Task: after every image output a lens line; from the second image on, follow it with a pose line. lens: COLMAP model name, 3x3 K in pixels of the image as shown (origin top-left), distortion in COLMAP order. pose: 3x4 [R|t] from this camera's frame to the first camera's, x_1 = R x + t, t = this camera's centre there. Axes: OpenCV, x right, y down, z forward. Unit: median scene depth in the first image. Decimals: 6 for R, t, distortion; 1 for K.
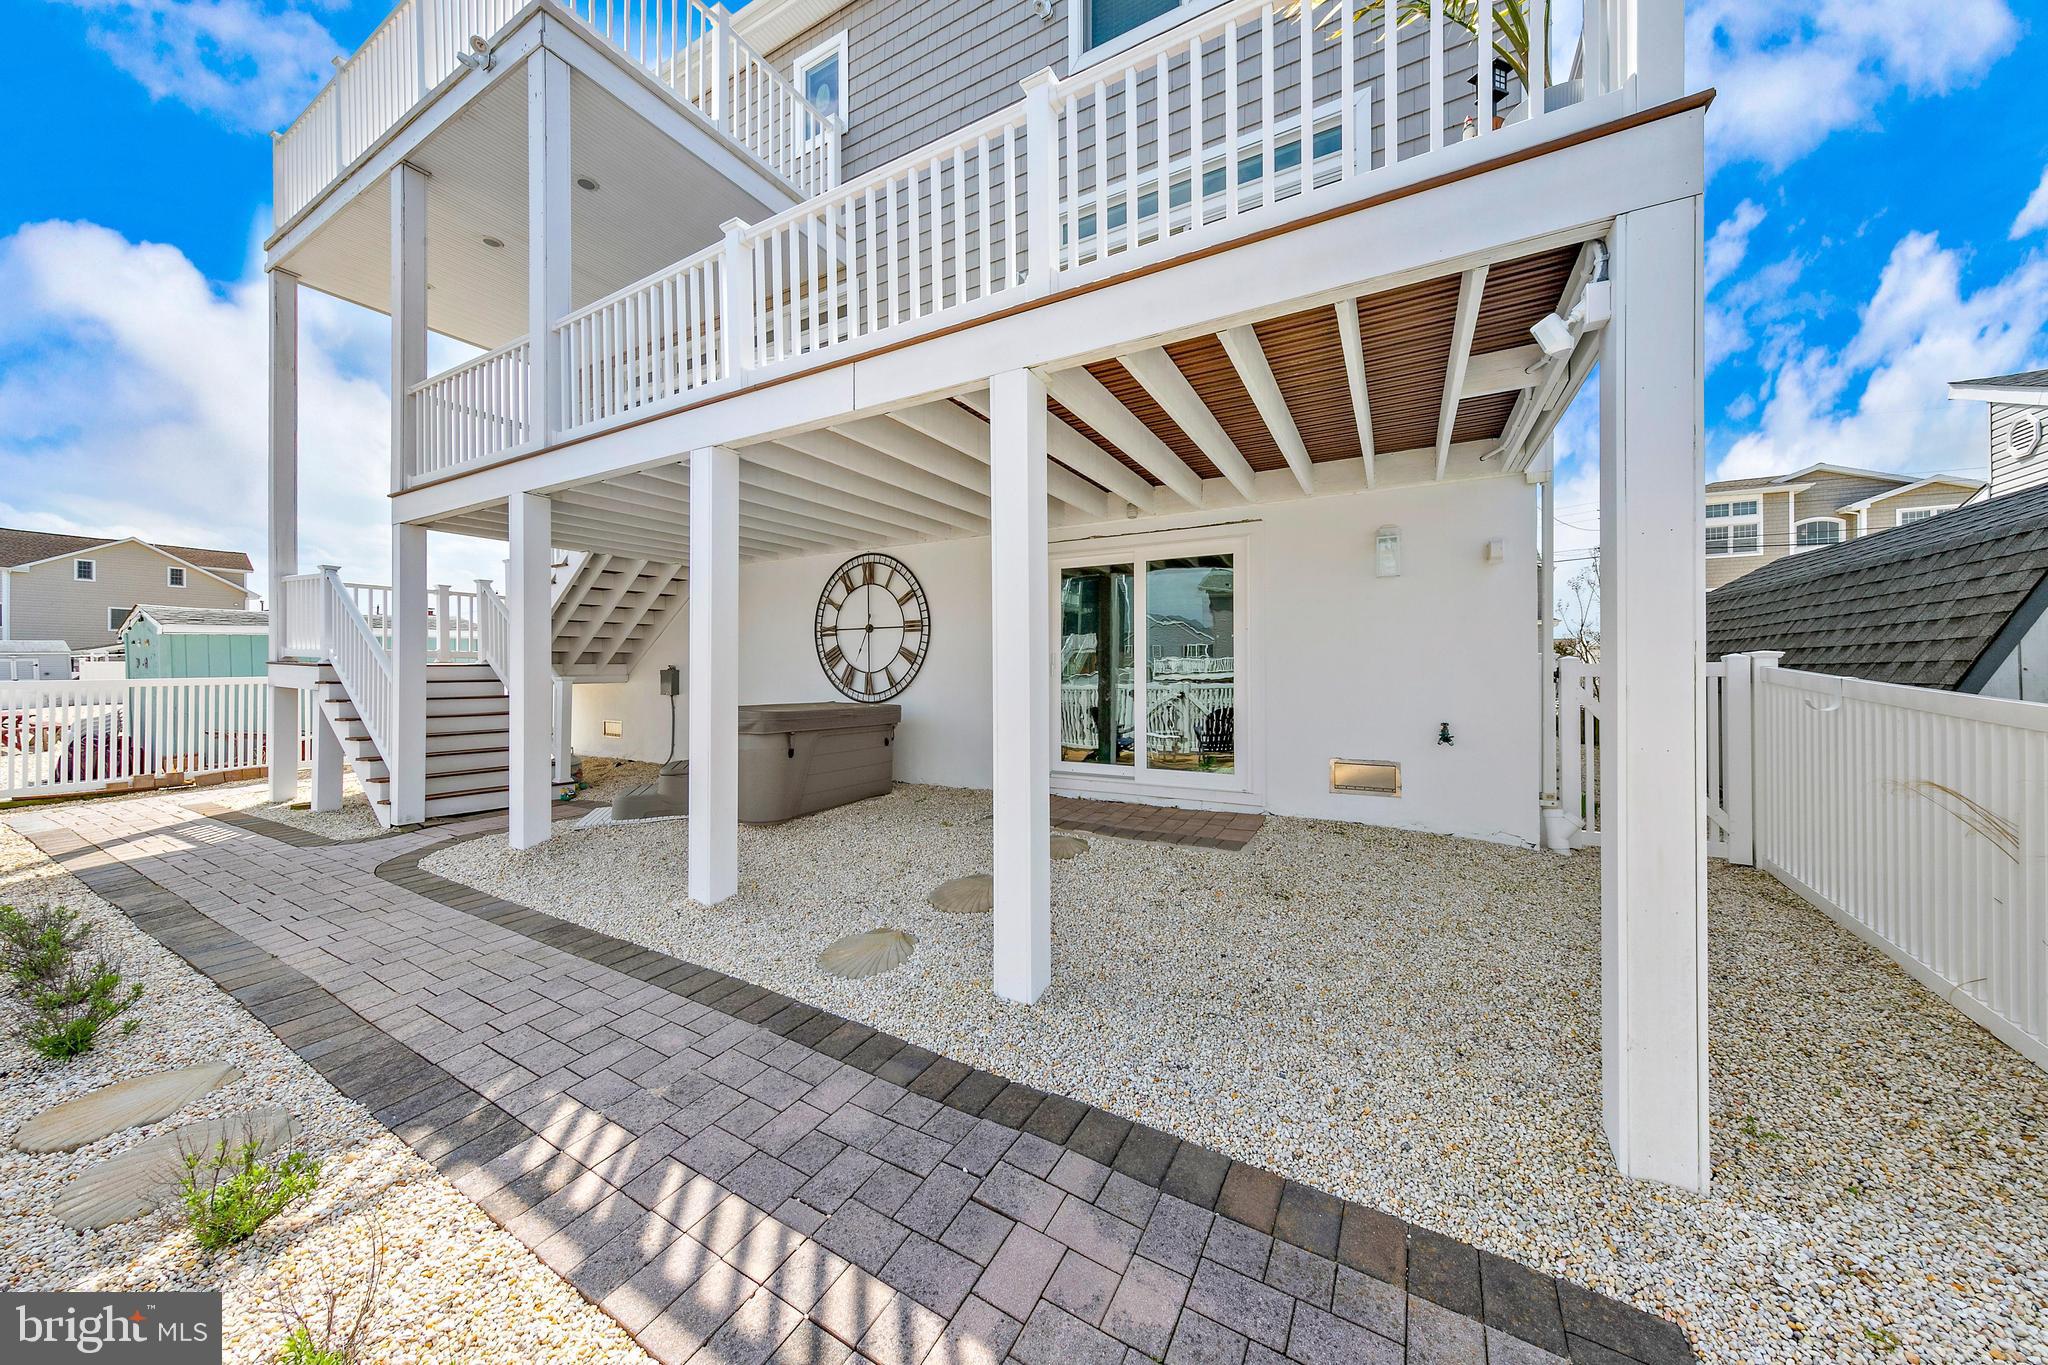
lens RADIAL K [[679.0, 0, 1019.0], [0, 679.0, 671.6], [0, 0, 1]] dist [0.000687, 0.000022]
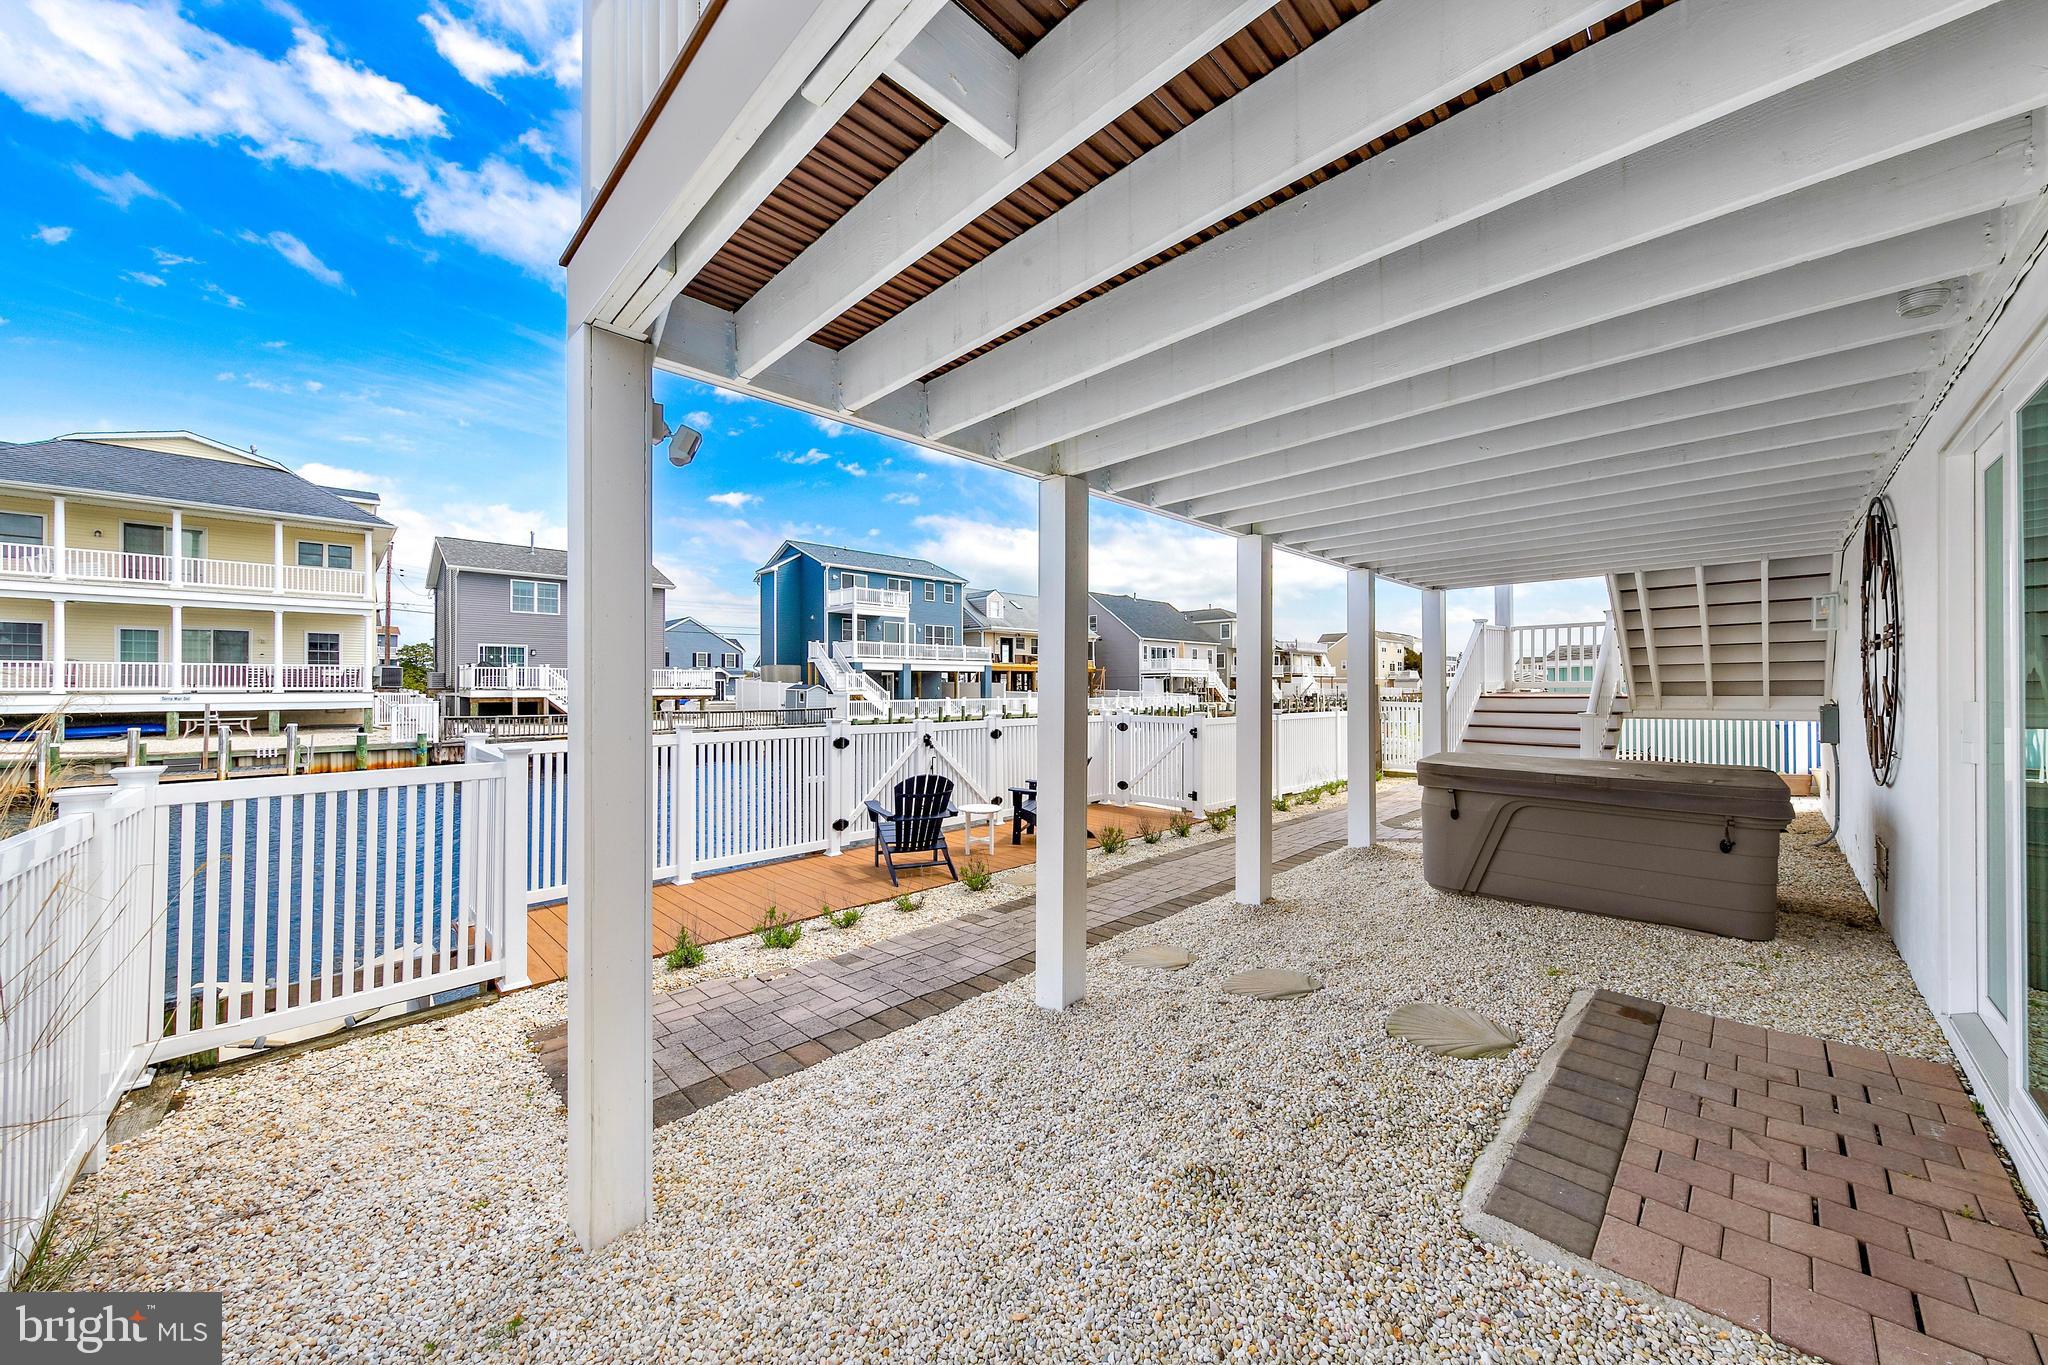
lens RADIAL K [[722.0, 0, 1028.5], [0, 722.0, 679.8], [0, 0, 1]] dist [0.001832, 0.000077]
pose [[-0.260806, -0.003948, -0.965383, 1.642862], [0.002216, 0.999987, -0.004689, -0.110585], [0.965389, -0.003362, -0.260793, 1.701738]]
